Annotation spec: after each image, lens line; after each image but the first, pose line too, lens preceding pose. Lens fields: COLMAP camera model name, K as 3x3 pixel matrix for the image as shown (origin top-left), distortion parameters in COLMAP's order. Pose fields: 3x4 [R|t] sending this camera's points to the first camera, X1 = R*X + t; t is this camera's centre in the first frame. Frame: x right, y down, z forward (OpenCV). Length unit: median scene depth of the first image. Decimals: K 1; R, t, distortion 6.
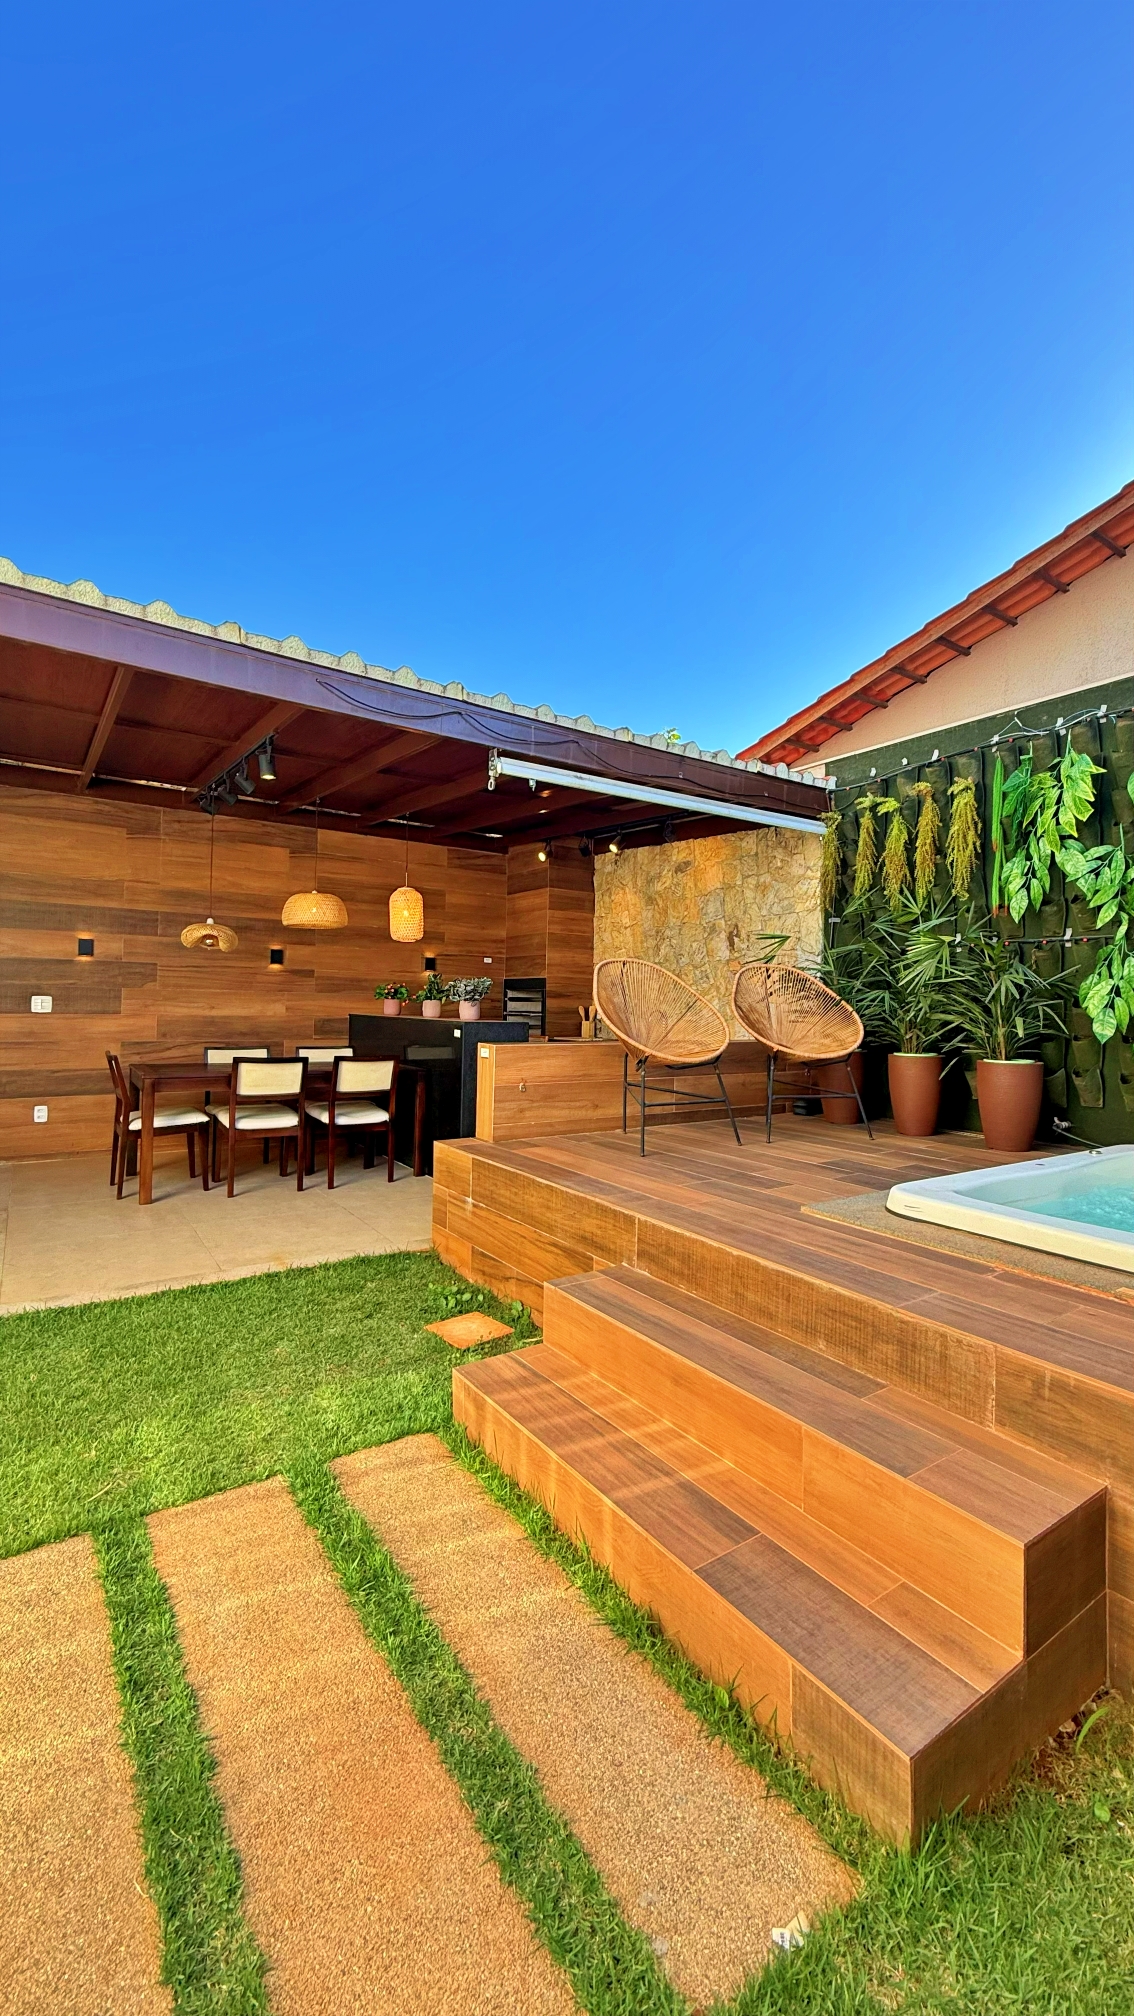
lens RADIAL K [[804.4, 0, 569.0], [0, 804.4, 998.3], [0, 0, 1]] dist [0.000670, -0.000730]
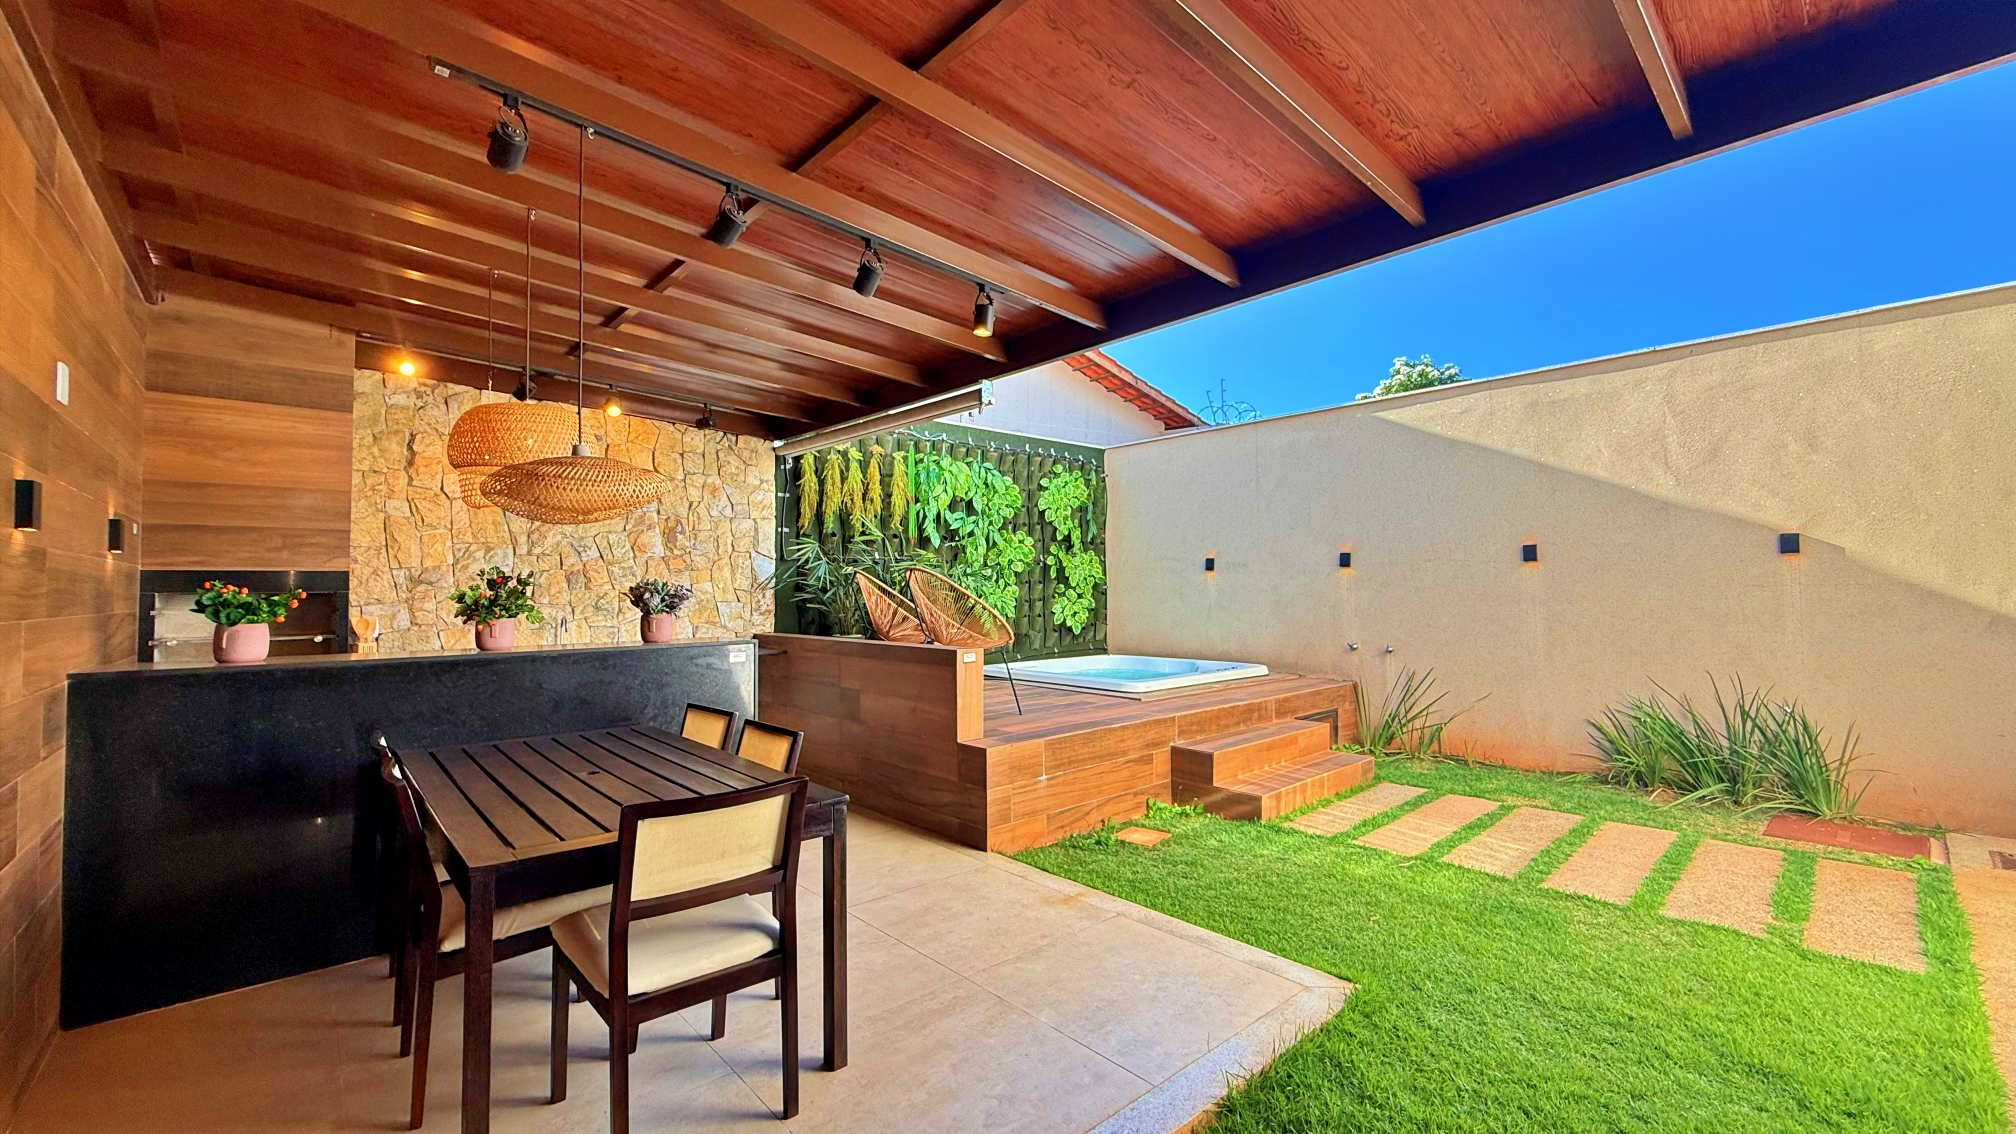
lens RADIAL K [[804.4, 0, 999.8], [0, 804.4, 564.9], [0, 0, 1]] dist [0.000670, -0.000730]
pose [[-0.131667, 0.010811, 0.991235, -0.931181], [-0.000900, 0.999939, -0.011026, -0.034195], [-0.991294, -0.002343, -0.131649, 0.882840]]
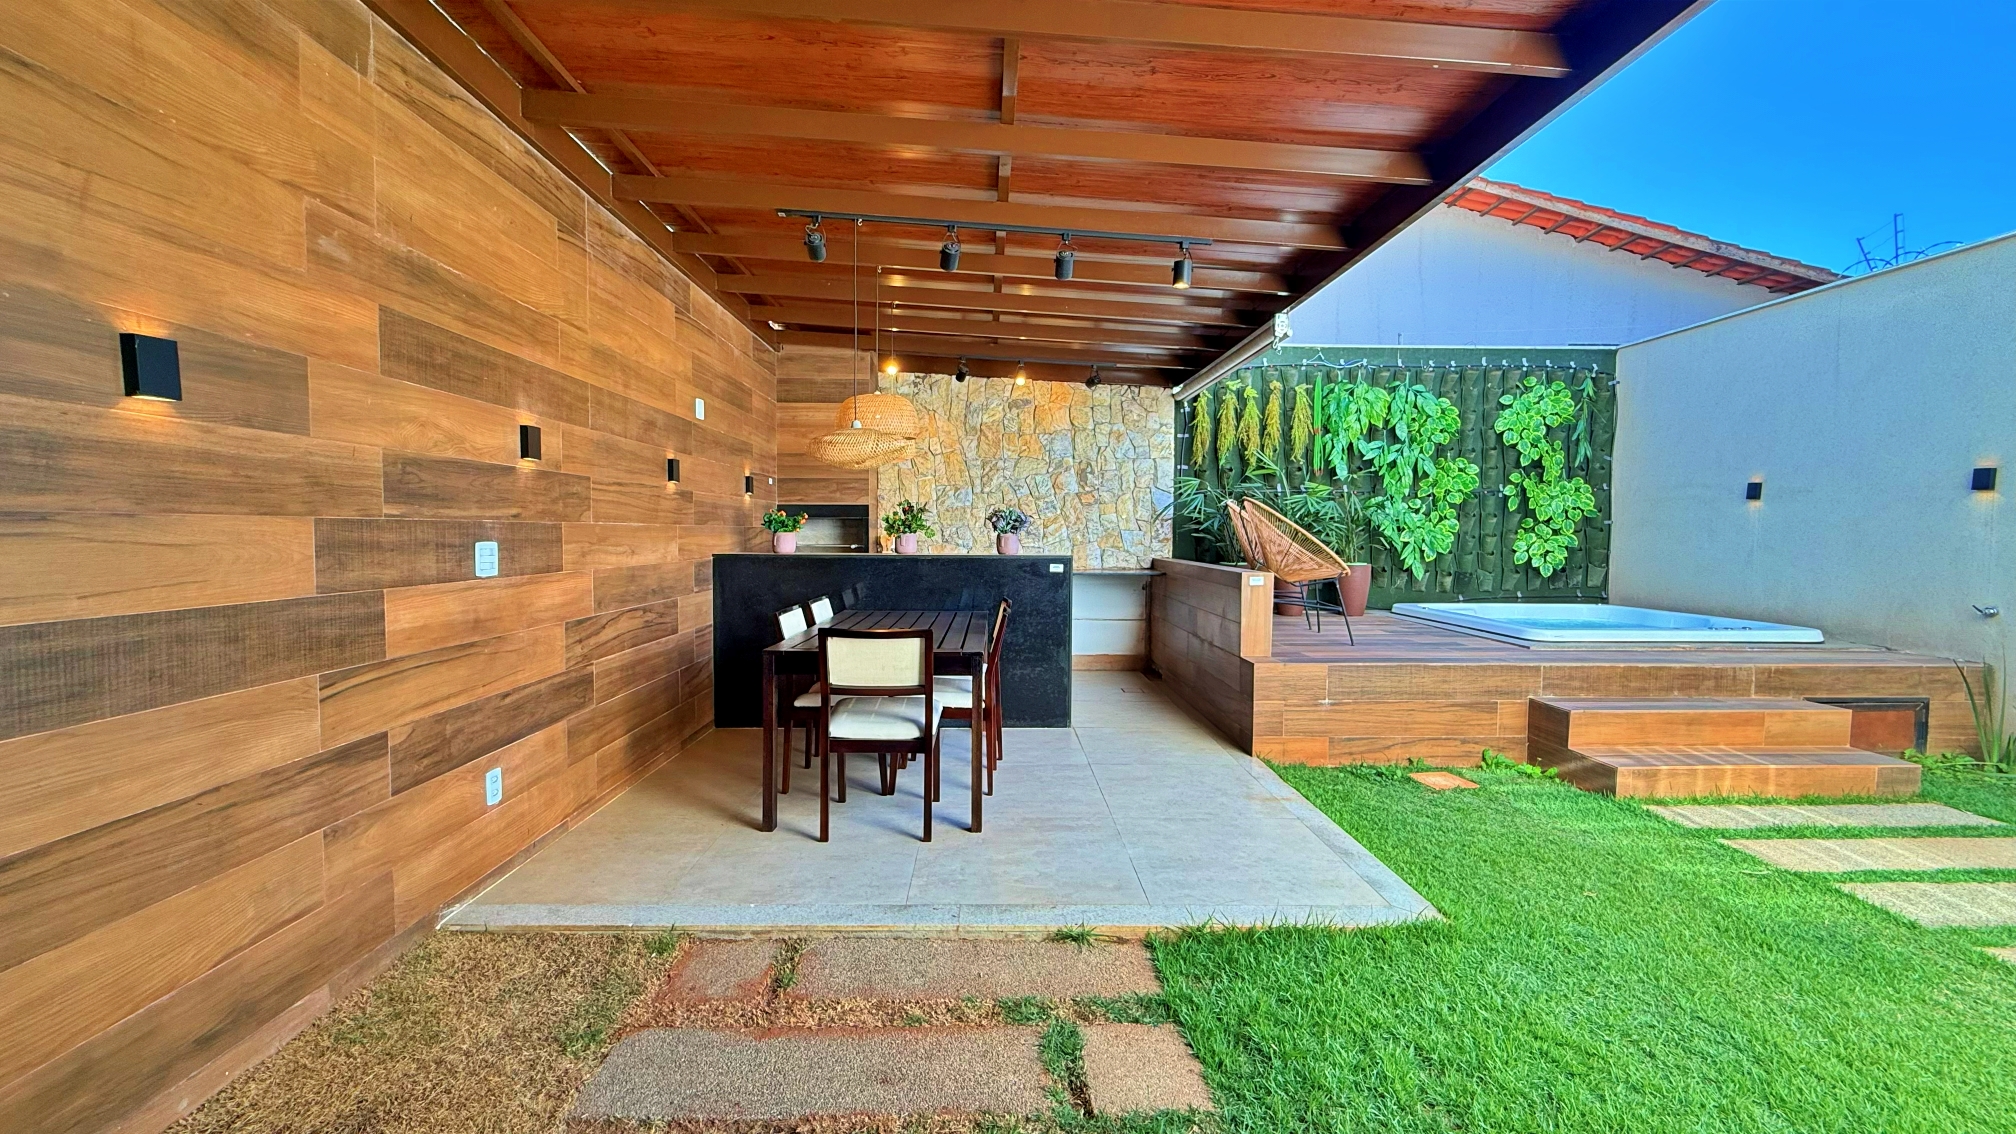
lens RADIAL K [[804.4, 0, 999.8], [0, 804.4, 564.9], [0, 0, 1]] dist [0.000670, -0.000730]
pose [[0.545317, -0.053953, 0.836492, -1.003853], [0.001006, 0.997968, 0.063712, -0.021834], [-0.838229, -0.033902, 0.544263, 0.551171]]
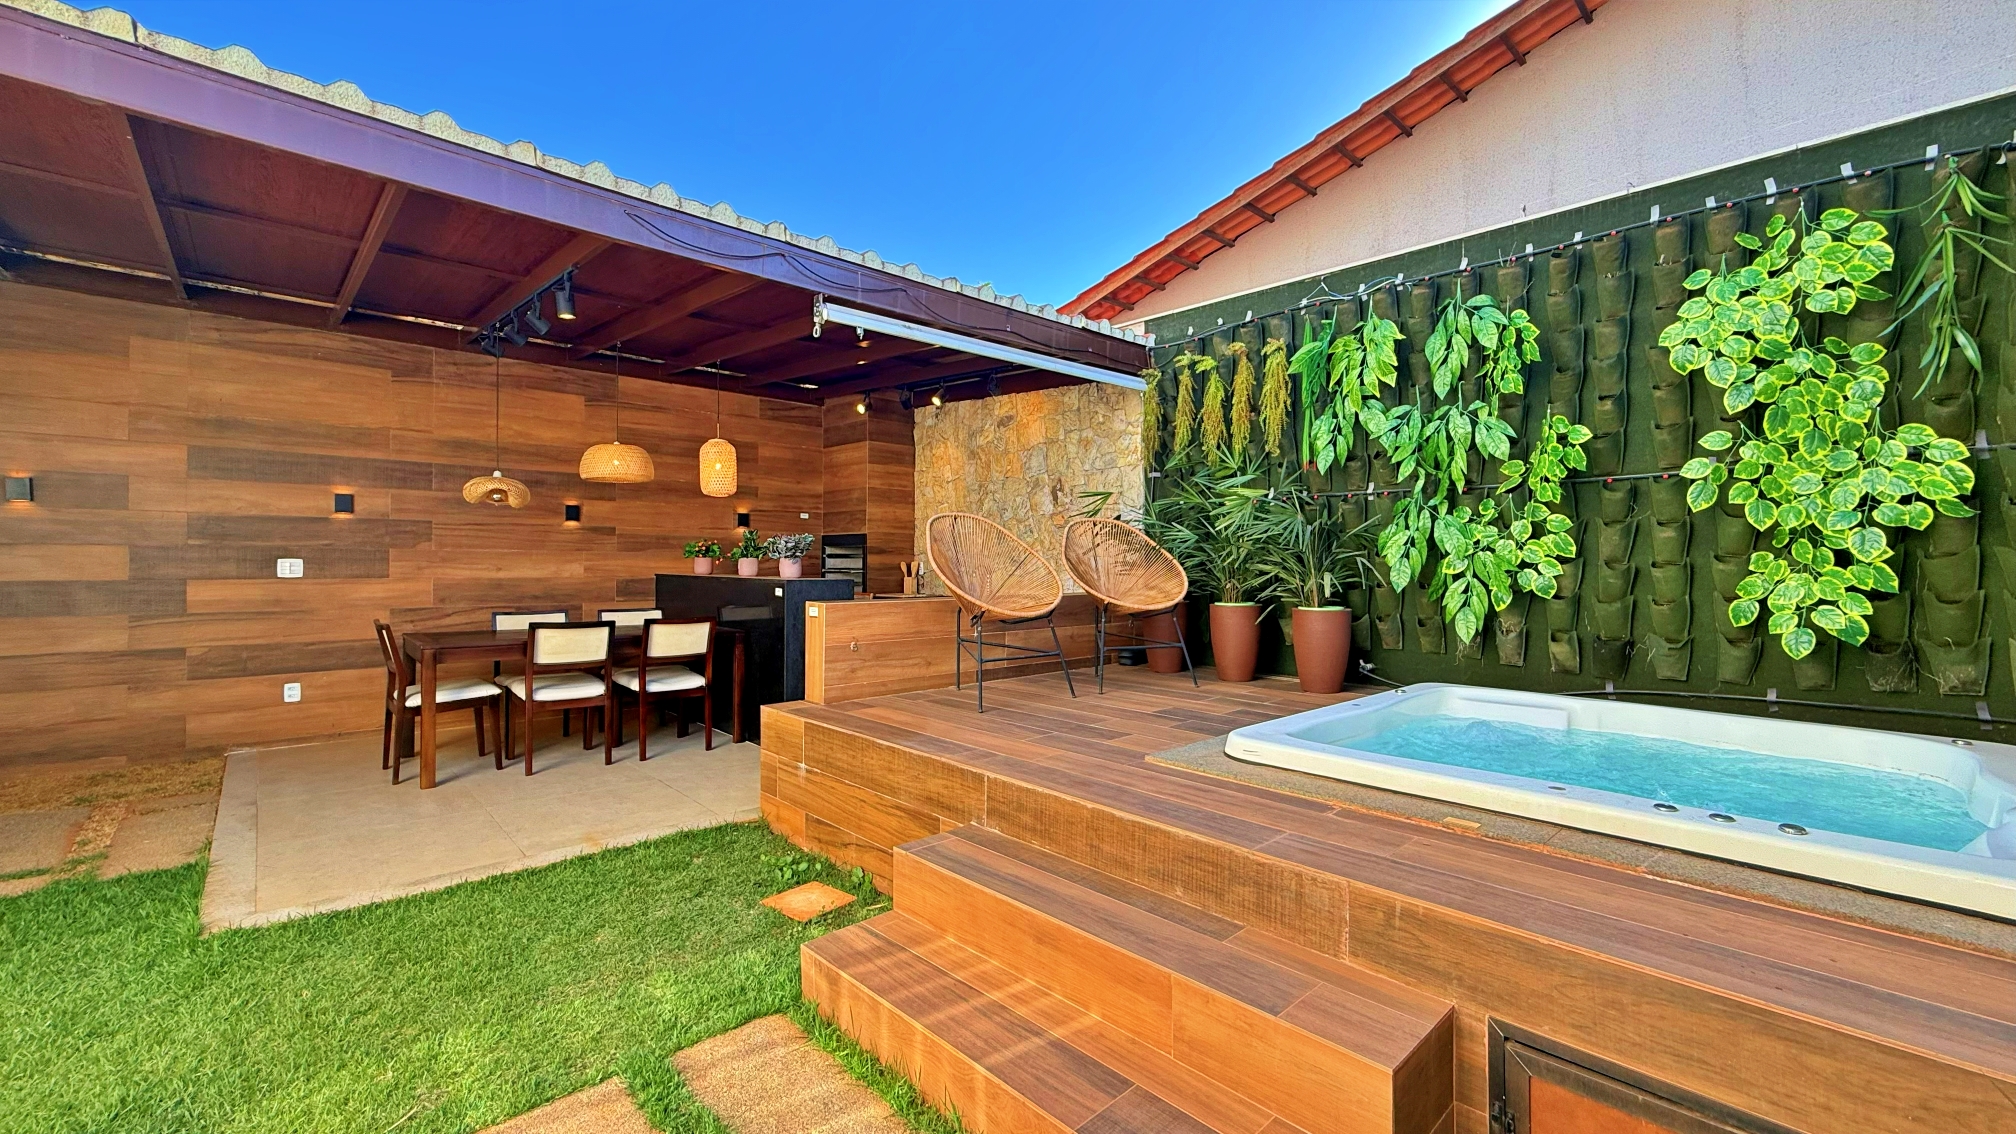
lens RADIAL K [[804.4, 0, 999.8], [0, 804.4, 564.9], [0, 0, 1]] dist [0.000670, -0.000730]
pose [[0.988522, -0.014409, 0.150387, -0.023184], [0.012283, 0.999811, 0.015058, 0.000100], [-0.150575, -0.013038, 0.988513, 0.014037]]
